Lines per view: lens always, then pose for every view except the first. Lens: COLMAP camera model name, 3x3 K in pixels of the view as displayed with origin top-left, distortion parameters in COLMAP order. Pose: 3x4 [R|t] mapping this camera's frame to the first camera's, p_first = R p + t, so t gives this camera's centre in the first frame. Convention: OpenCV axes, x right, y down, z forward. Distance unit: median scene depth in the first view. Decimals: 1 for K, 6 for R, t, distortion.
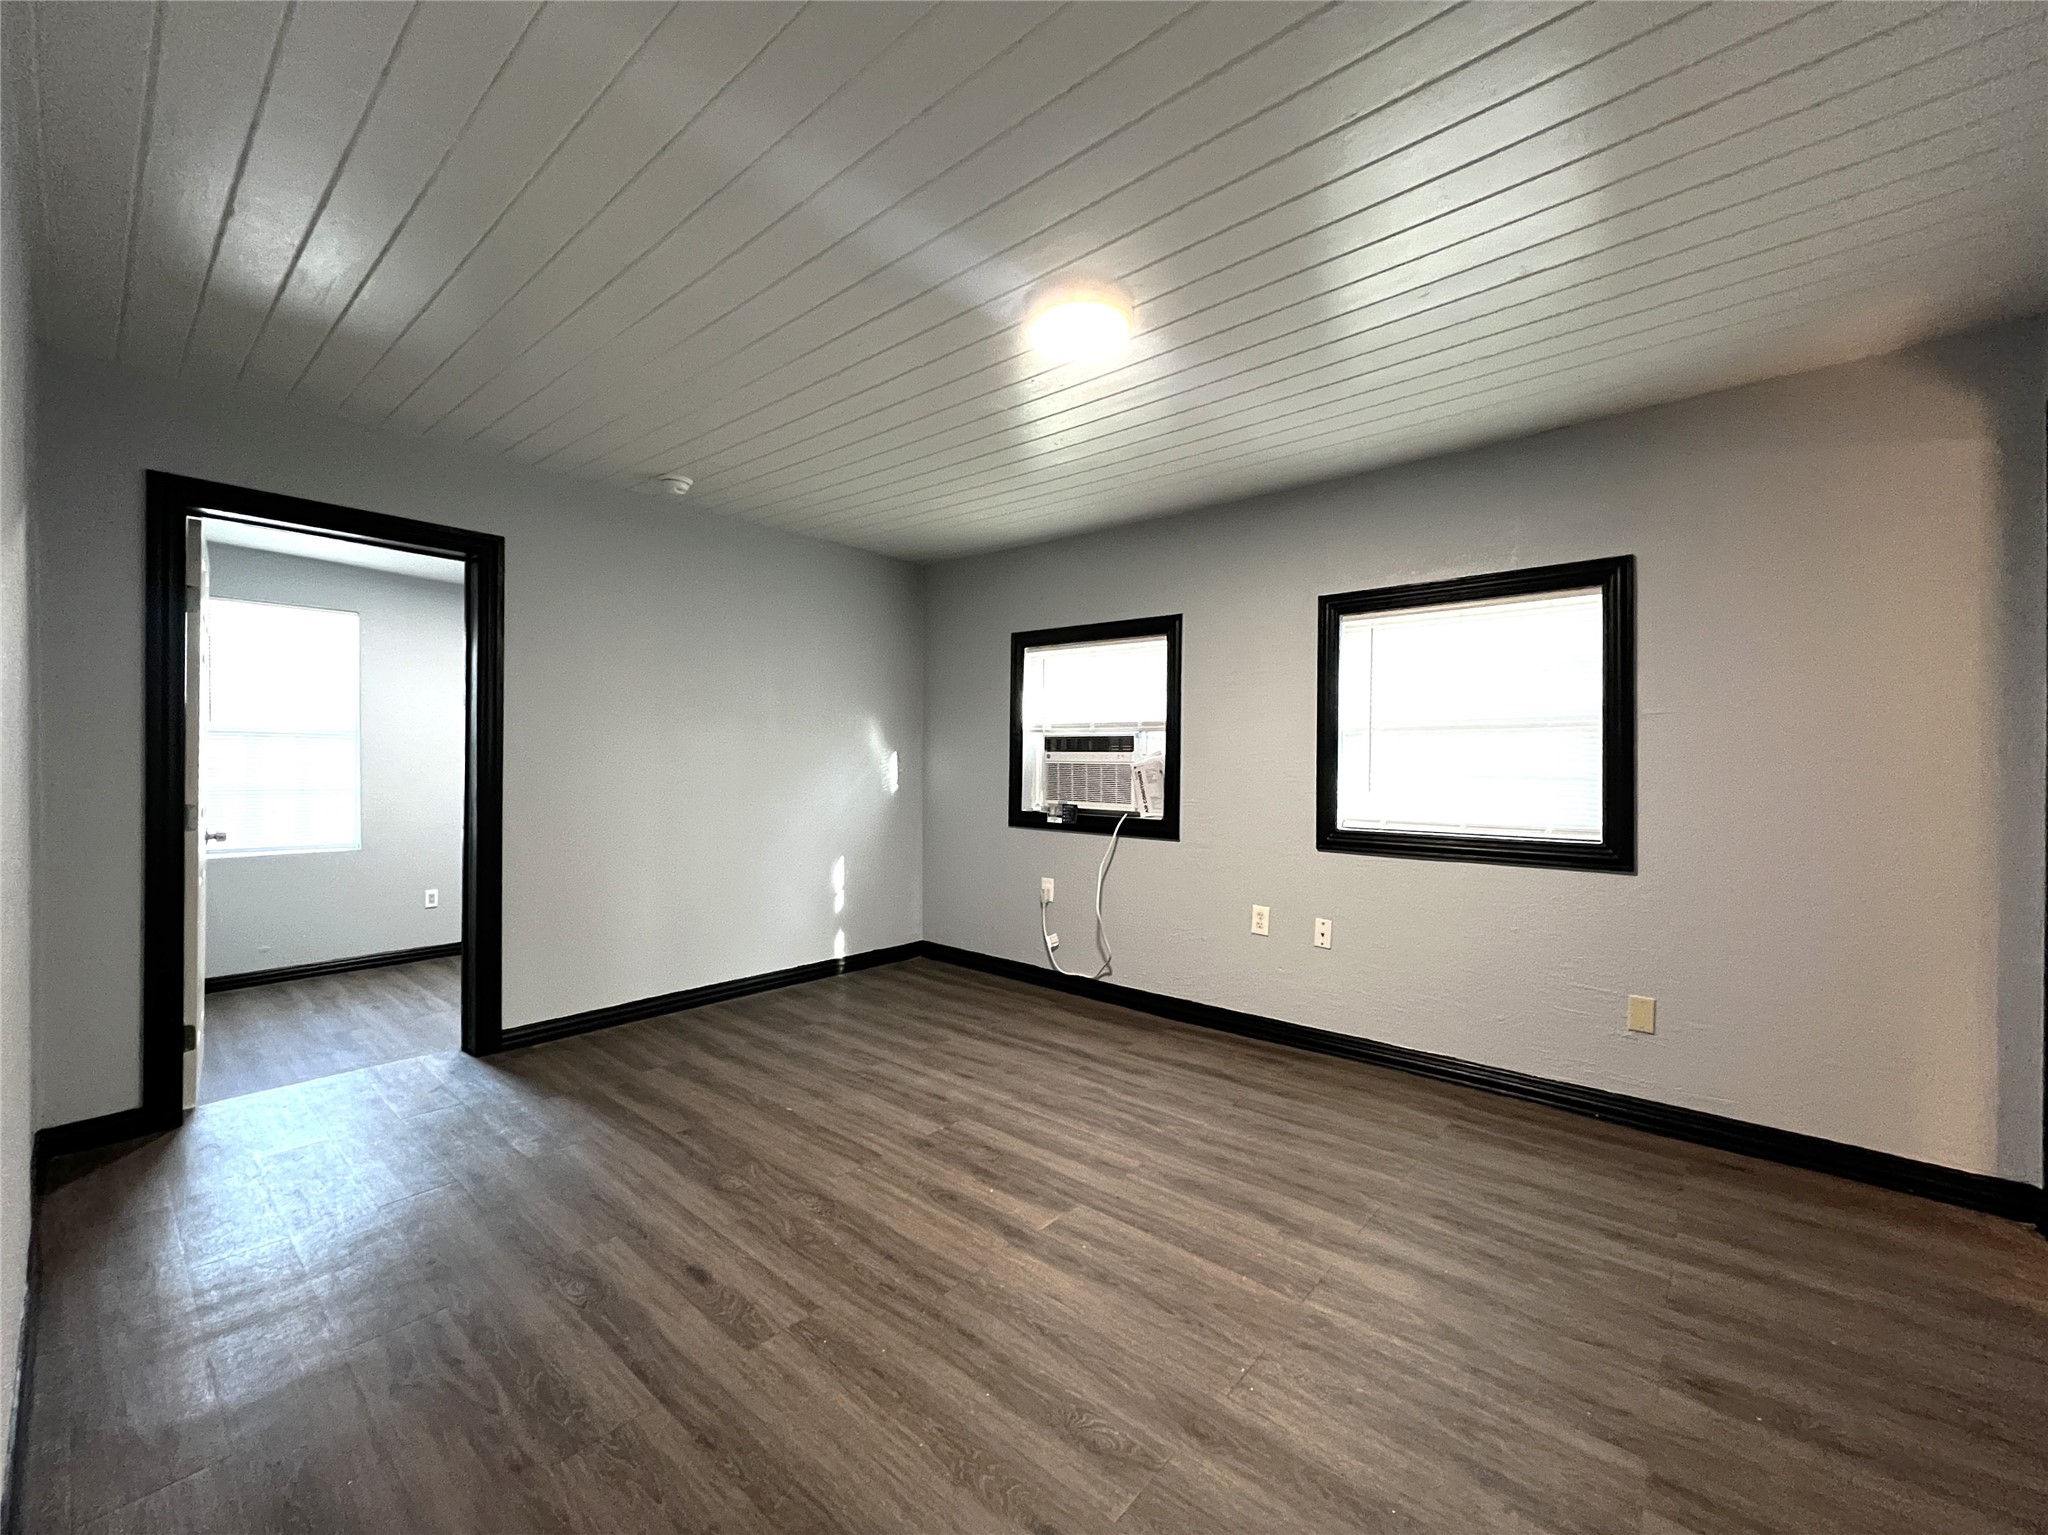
lens RADIAL K [[830.2, 0, 1025.3], [0, 830.2, 774.1], [0, 0, 1]] dist [-0.000966, -0.000179]
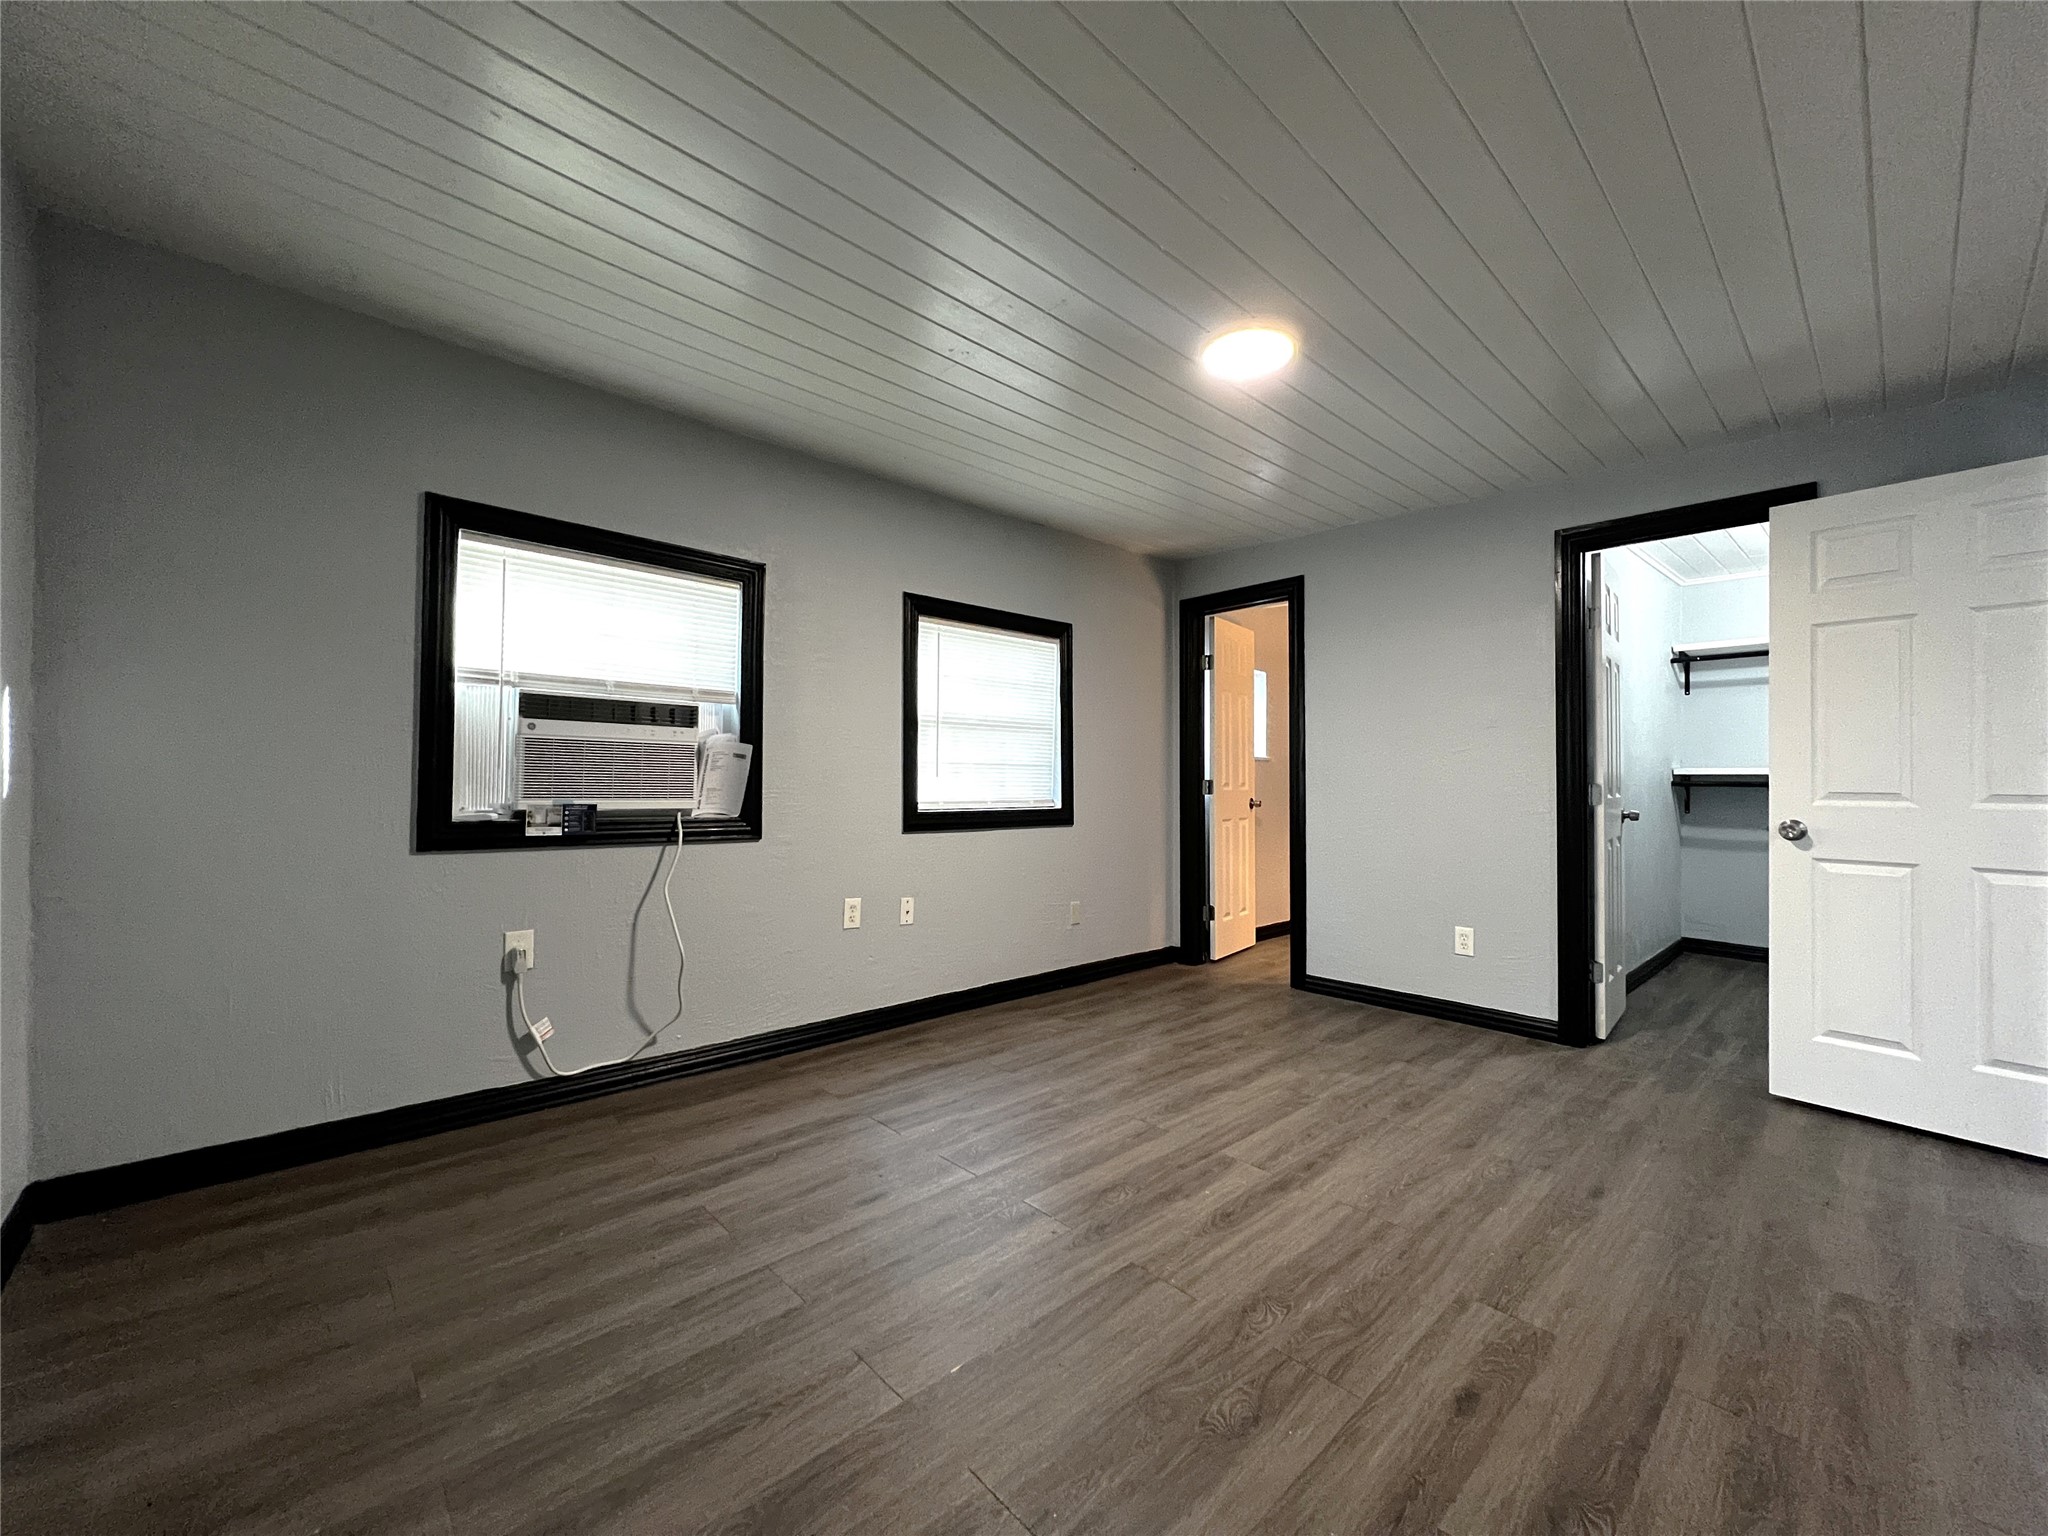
lens RADIAL K [[813.6, 0, 1025.4], [0, 813.6, 774.1], [0, 0, 1]] dist [0.000405, 0.000380]
pose [[0.107128, -0.000385, 0.994245, -0.704779], [0.000493, 1.000000, 0.000334, 0.017850], [-0.994245, 0.000454, 0.107128, 0.791185]]
